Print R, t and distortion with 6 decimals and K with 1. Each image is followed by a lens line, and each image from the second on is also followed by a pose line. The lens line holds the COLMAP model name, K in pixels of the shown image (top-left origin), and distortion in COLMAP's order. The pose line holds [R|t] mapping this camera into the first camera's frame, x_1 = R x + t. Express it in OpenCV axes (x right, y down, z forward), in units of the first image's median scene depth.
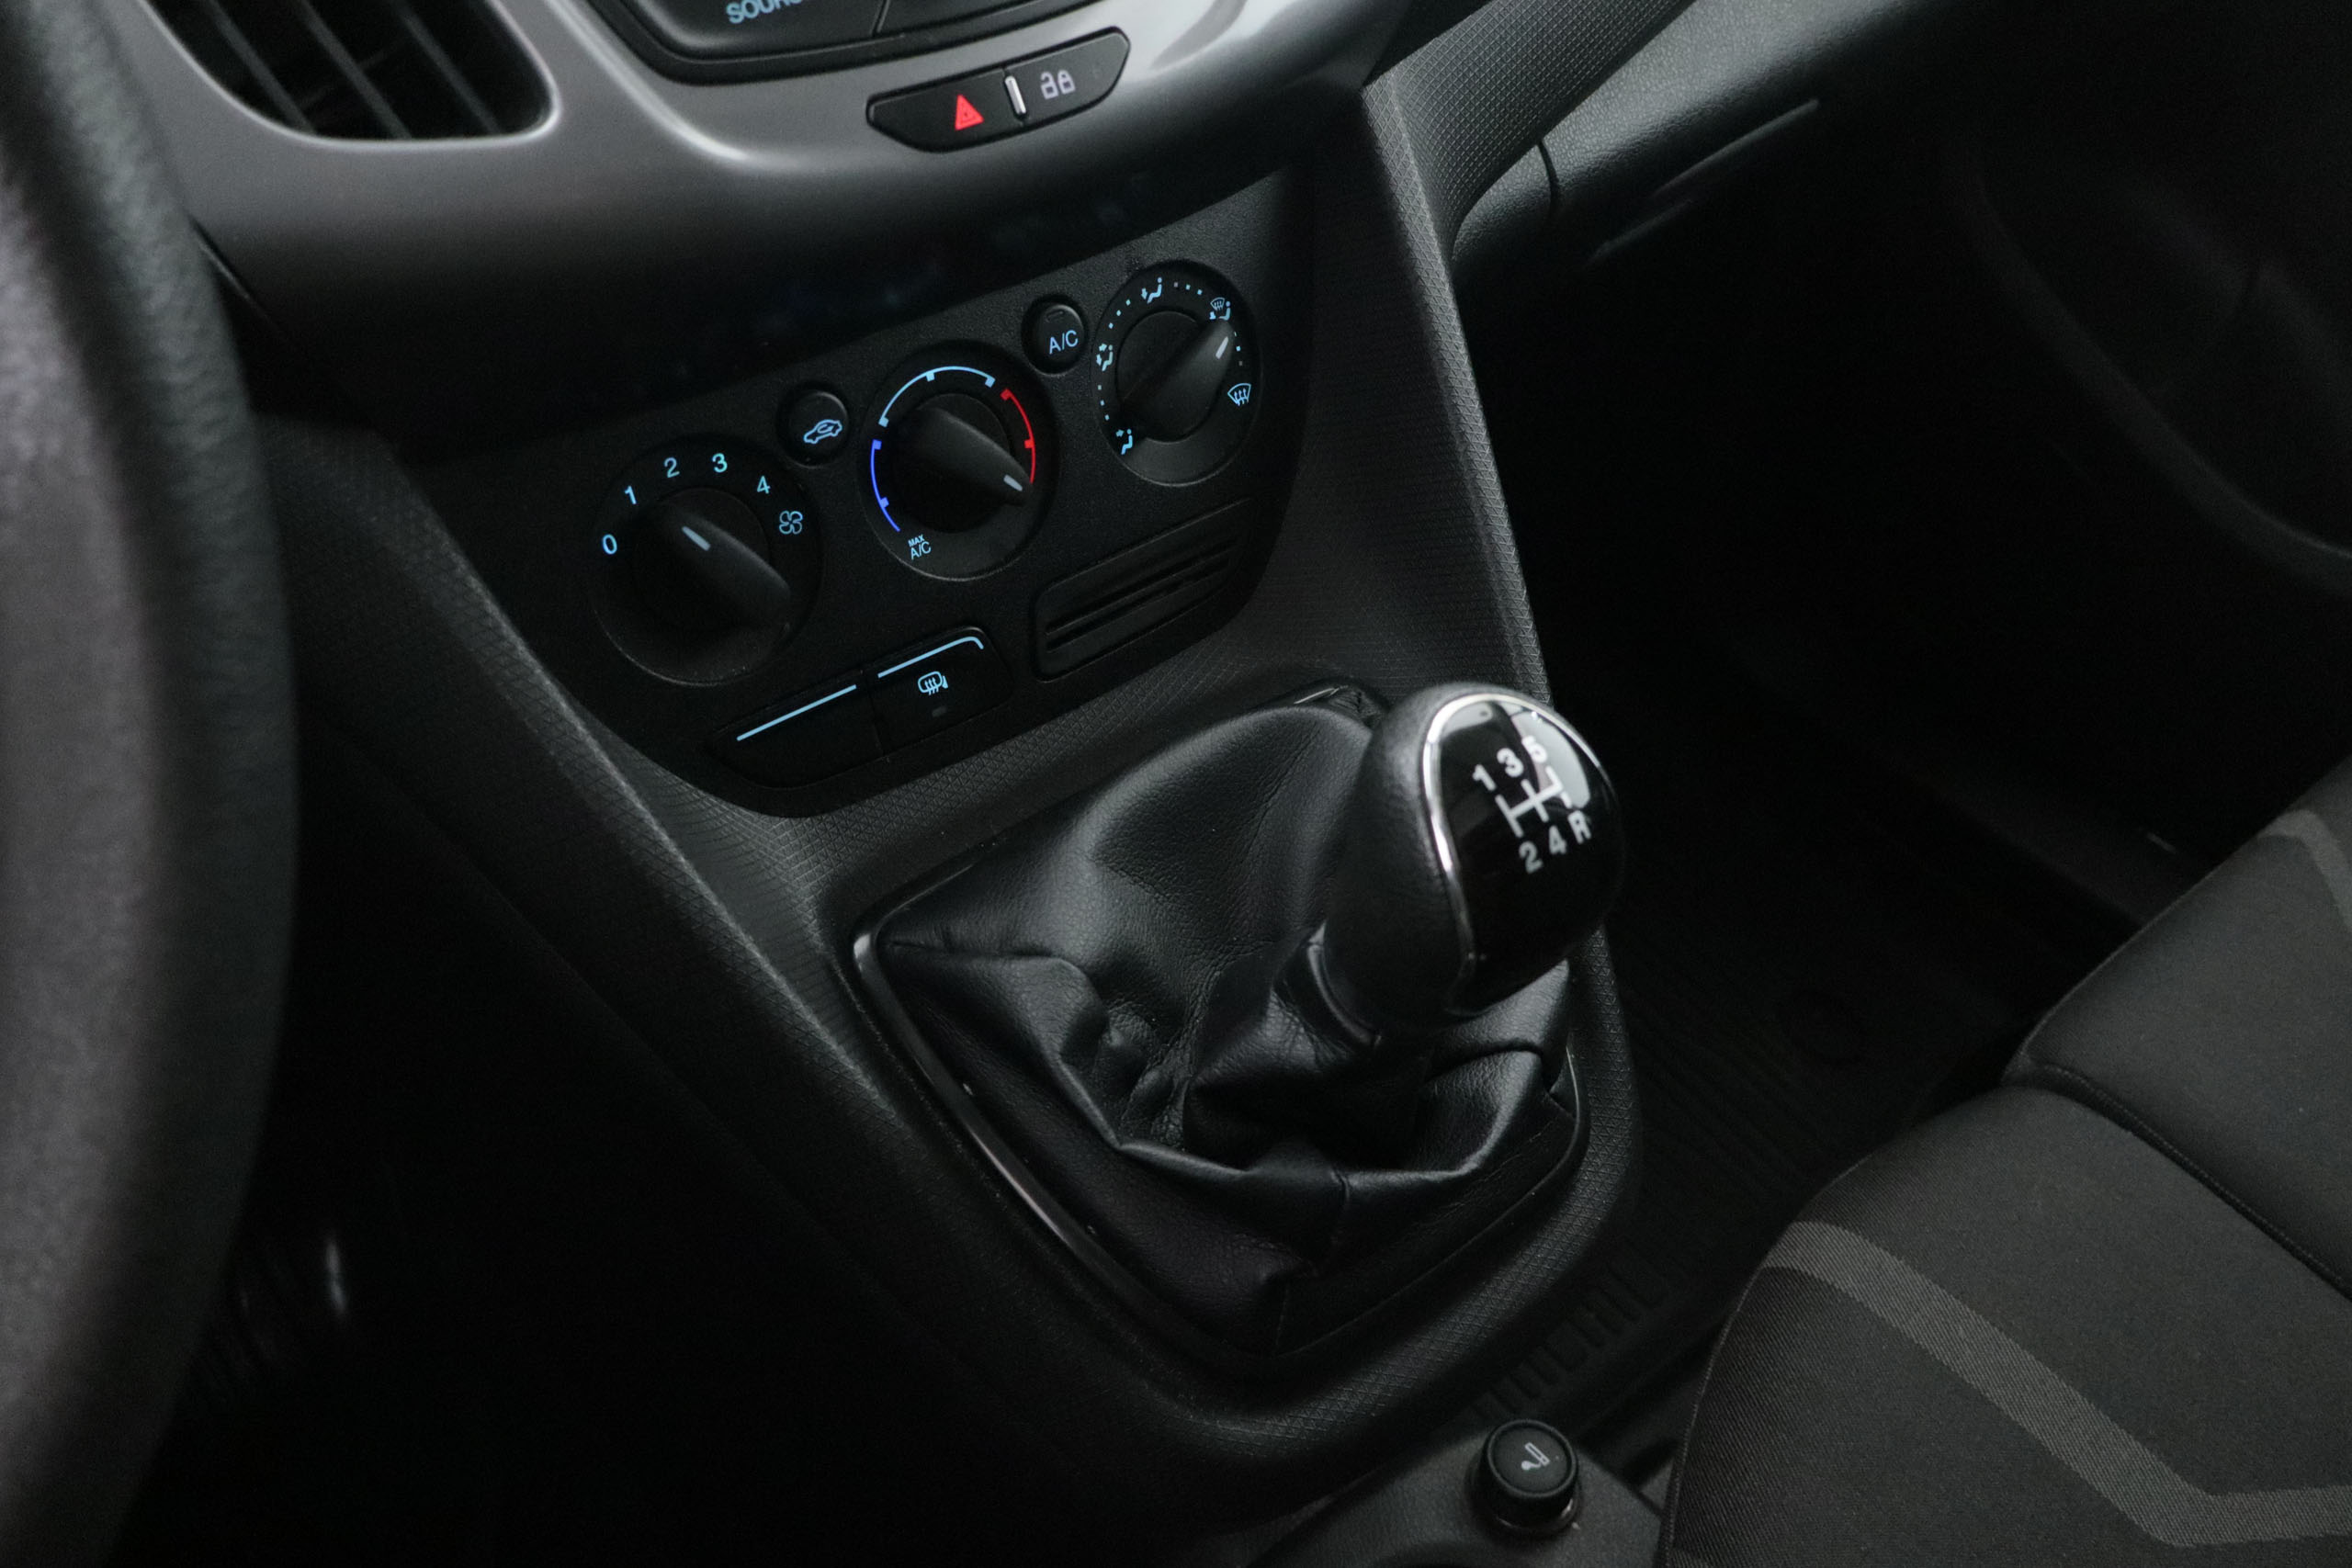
lens RADIAL K [[1918.6, 0, 1176.0], [0, 1918.6, 784.0], [0, 0, 1]] dist [-0.005808, -0.000690]
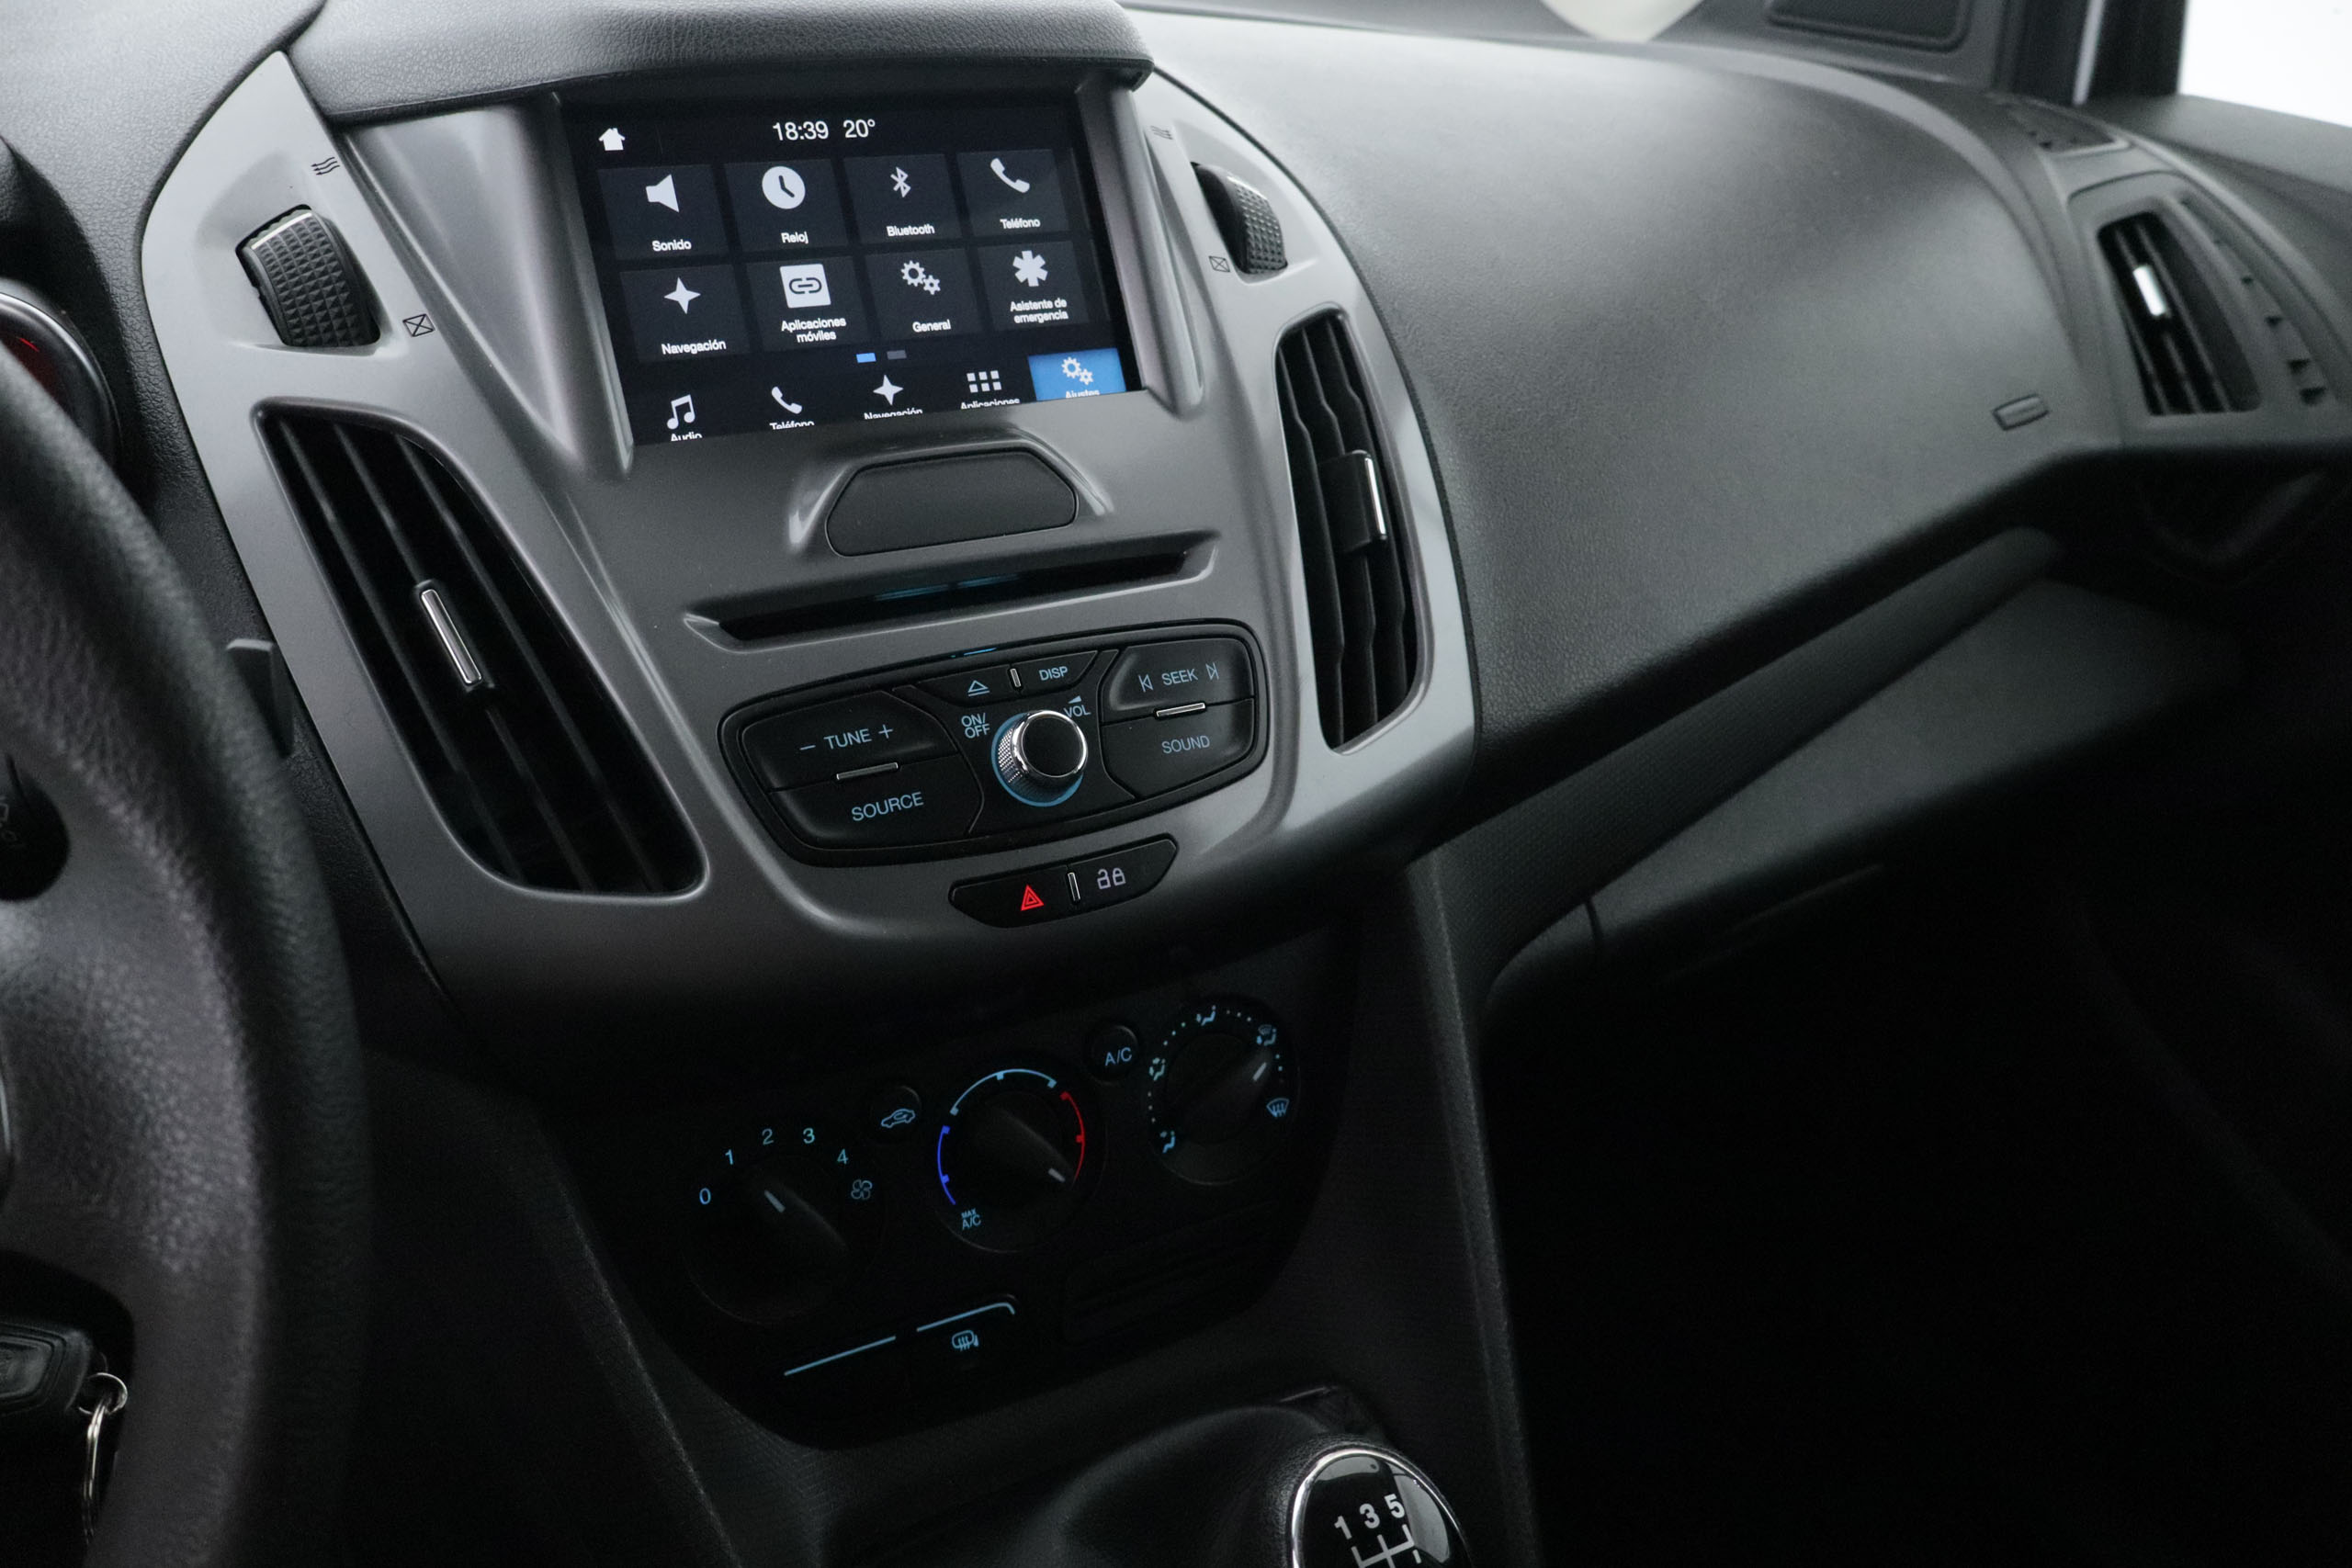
lens RADIAL K [[1992.6, 0, 1217.3], [0, 1992.6, 782.8], [0, 0, 1]] dist [-0.004377, -0.002337]
pose [[0.988698, 0.097878, -0.113562, 0.126284], [-0.125266, 0.955506, -0.267050, -0.073892], [0.082371, 0.278258, 0.956968, -0.216563]]
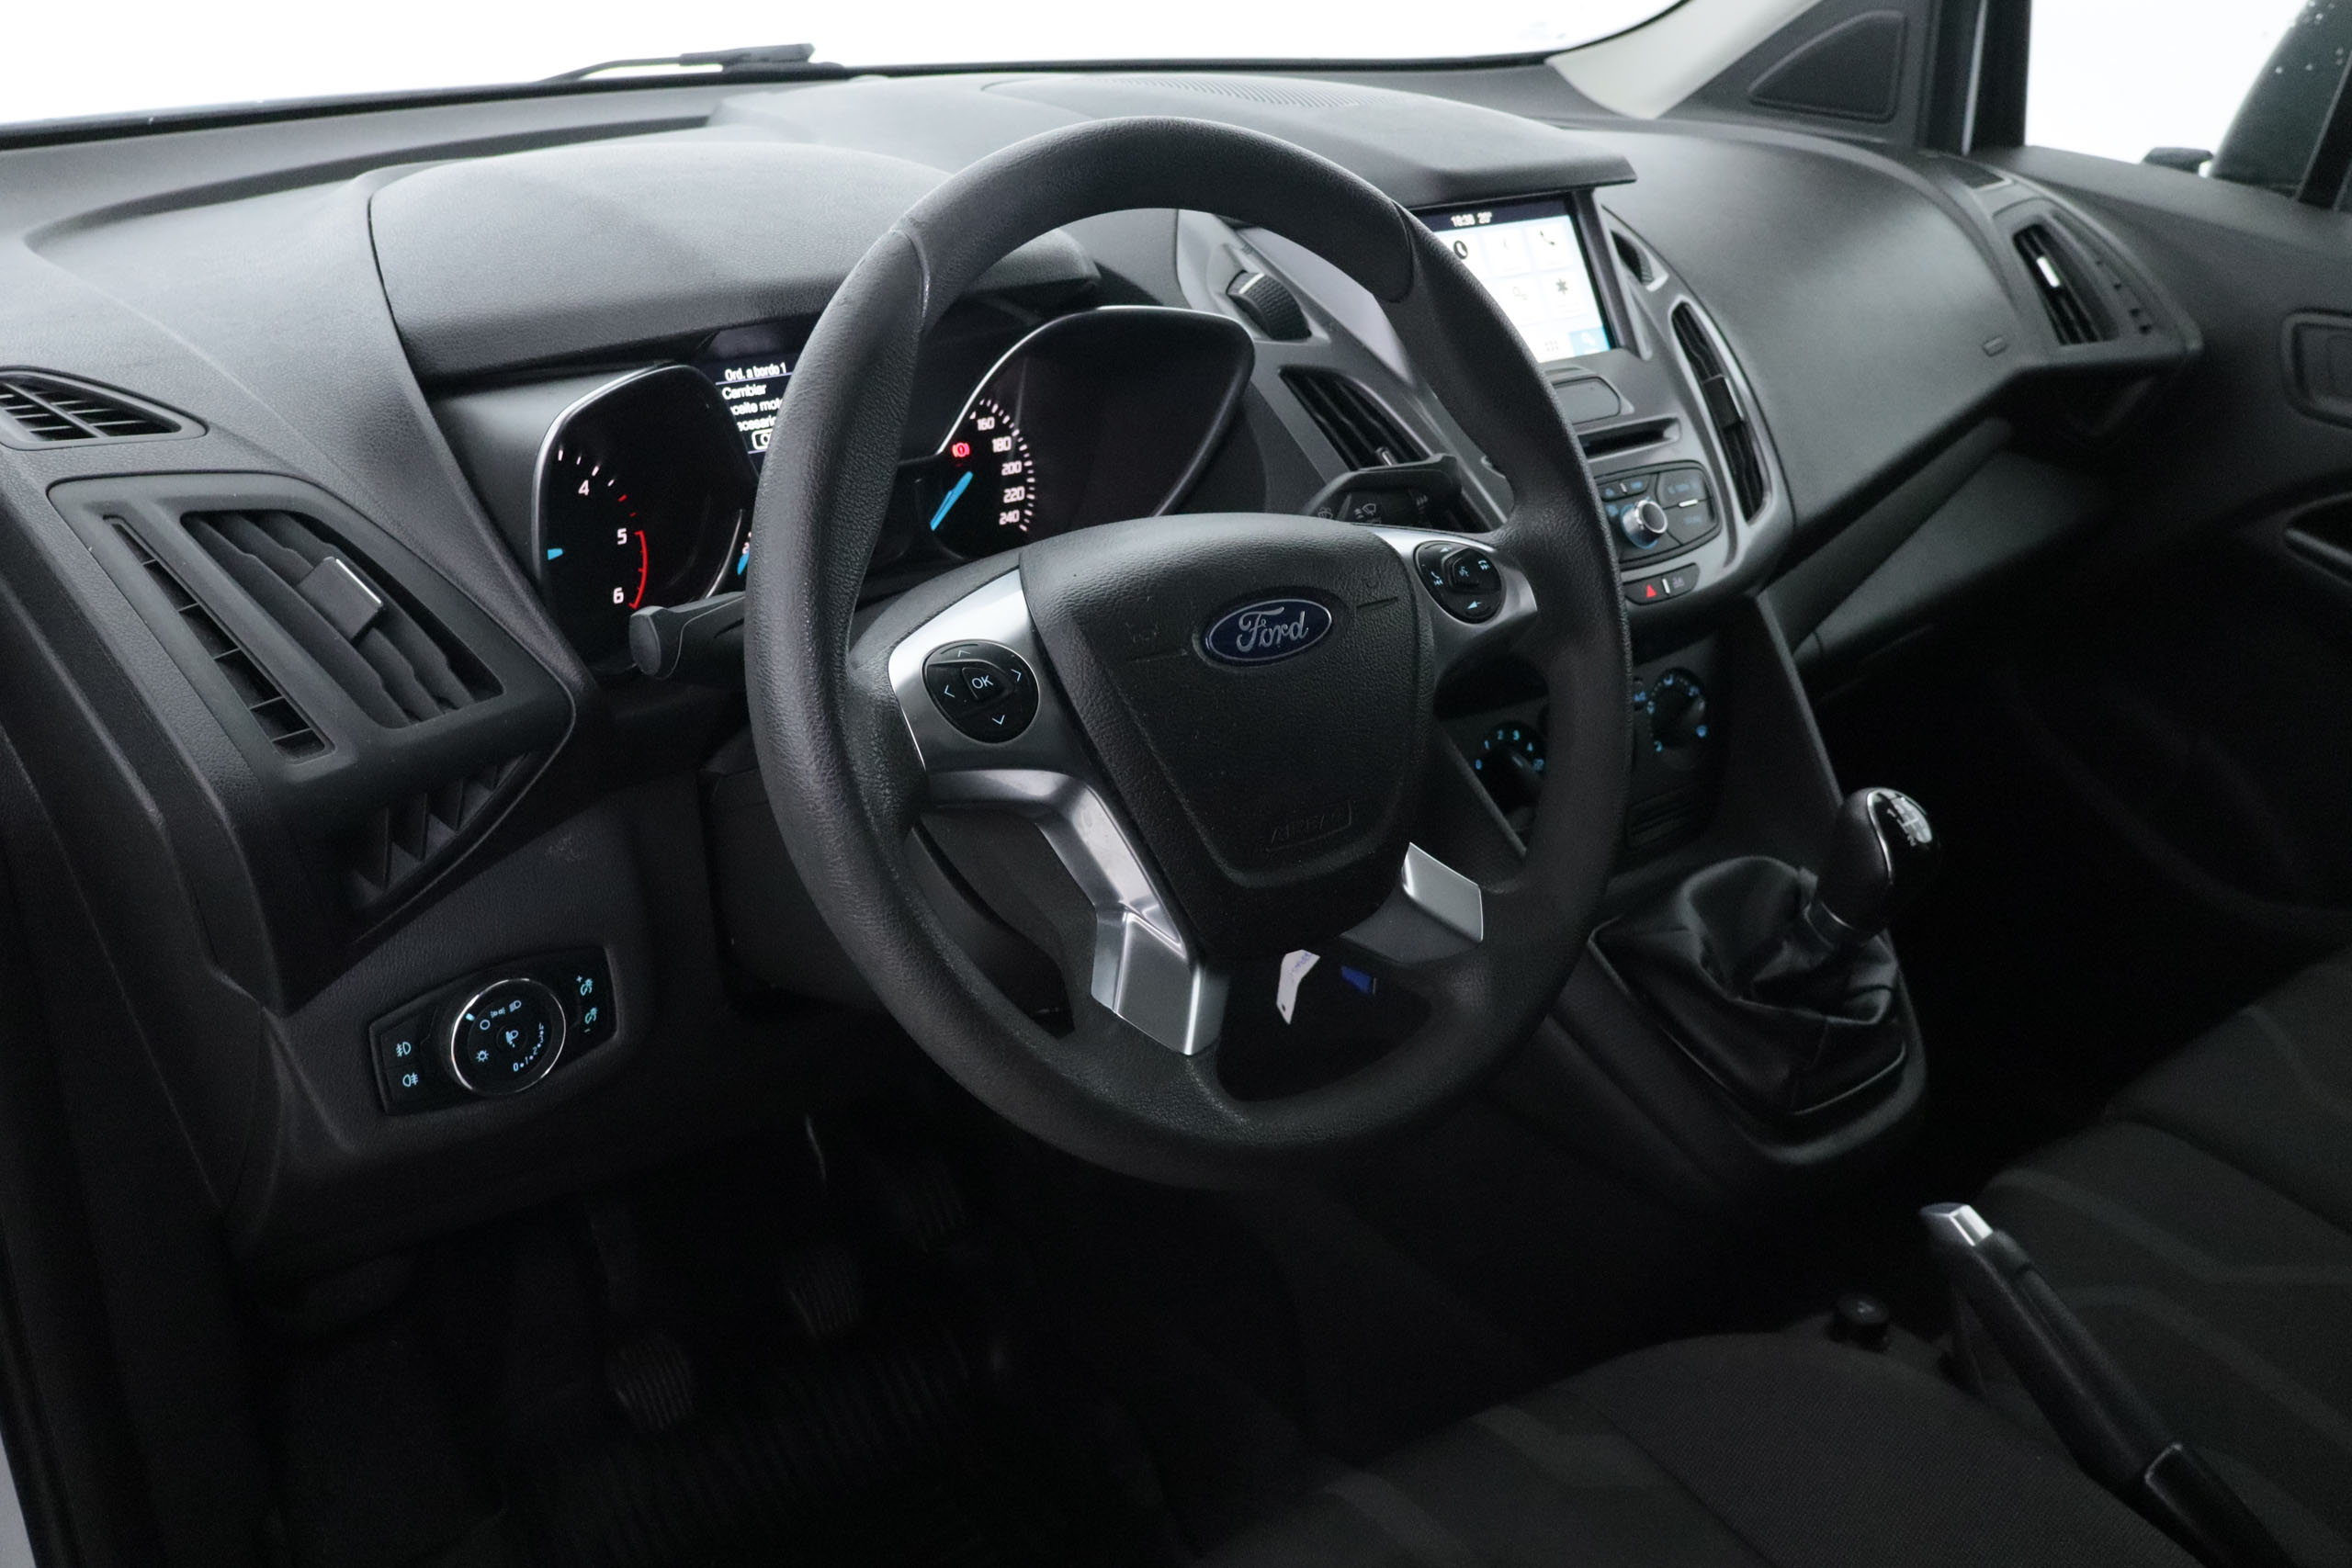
lens RADIAL K [[2148.6, 0, 1176.0], [0, 2148.6, 784.0], [0, 0, 1]] dist [0.006260, 0.007141]
pose [[0.999420, 0.017973, 0.028913, -0.683079], [-0.008437, 0.953552, -0.301111, 0.635605], [-0.032982, 0.300692, 0.953151, -1.360417]]
